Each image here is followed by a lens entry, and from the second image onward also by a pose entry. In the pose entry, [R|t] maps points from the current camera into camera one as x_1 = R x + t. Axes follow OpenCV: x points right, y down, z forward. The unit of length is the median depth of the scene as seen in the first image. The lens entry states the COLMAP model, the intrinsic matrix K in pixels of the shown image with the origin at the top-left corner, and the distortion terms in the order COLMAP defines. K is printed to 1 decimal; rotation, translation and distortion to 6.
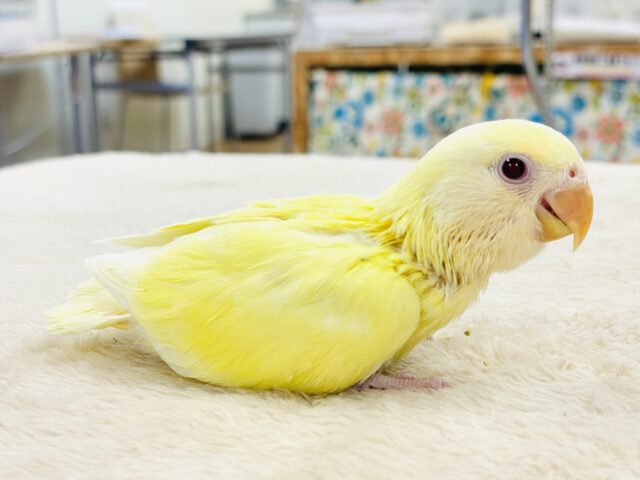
lens RADIAL K [[985.4, 0, 320.0], [0, 985.4, 240.0], [0, 0, 1]] dist [-0.016921, -0.114326]
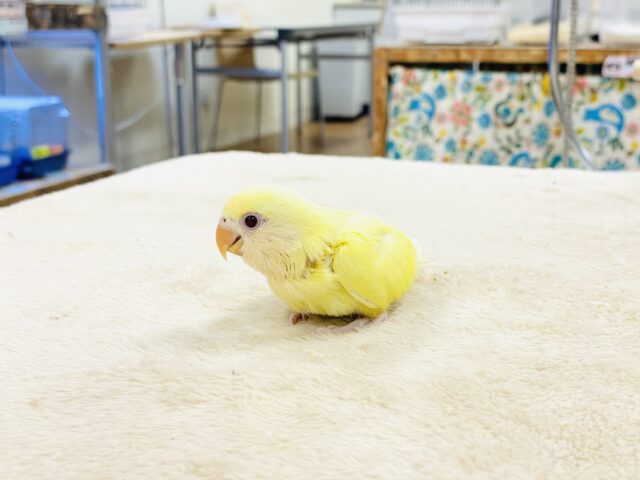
lens RADIAL K [[985.4, 0, 320.0], [0, 985.4, 240.0], [0, 0, 1]] dist [-0.016921, -0.114326]
pose [[0.996011, 0.031967, -0.083312, 0.009320], [-0.029801, 0.999188, 0.027103, -0.001226], [0.084111, -0.024512, 0.996155, -0.117866]]
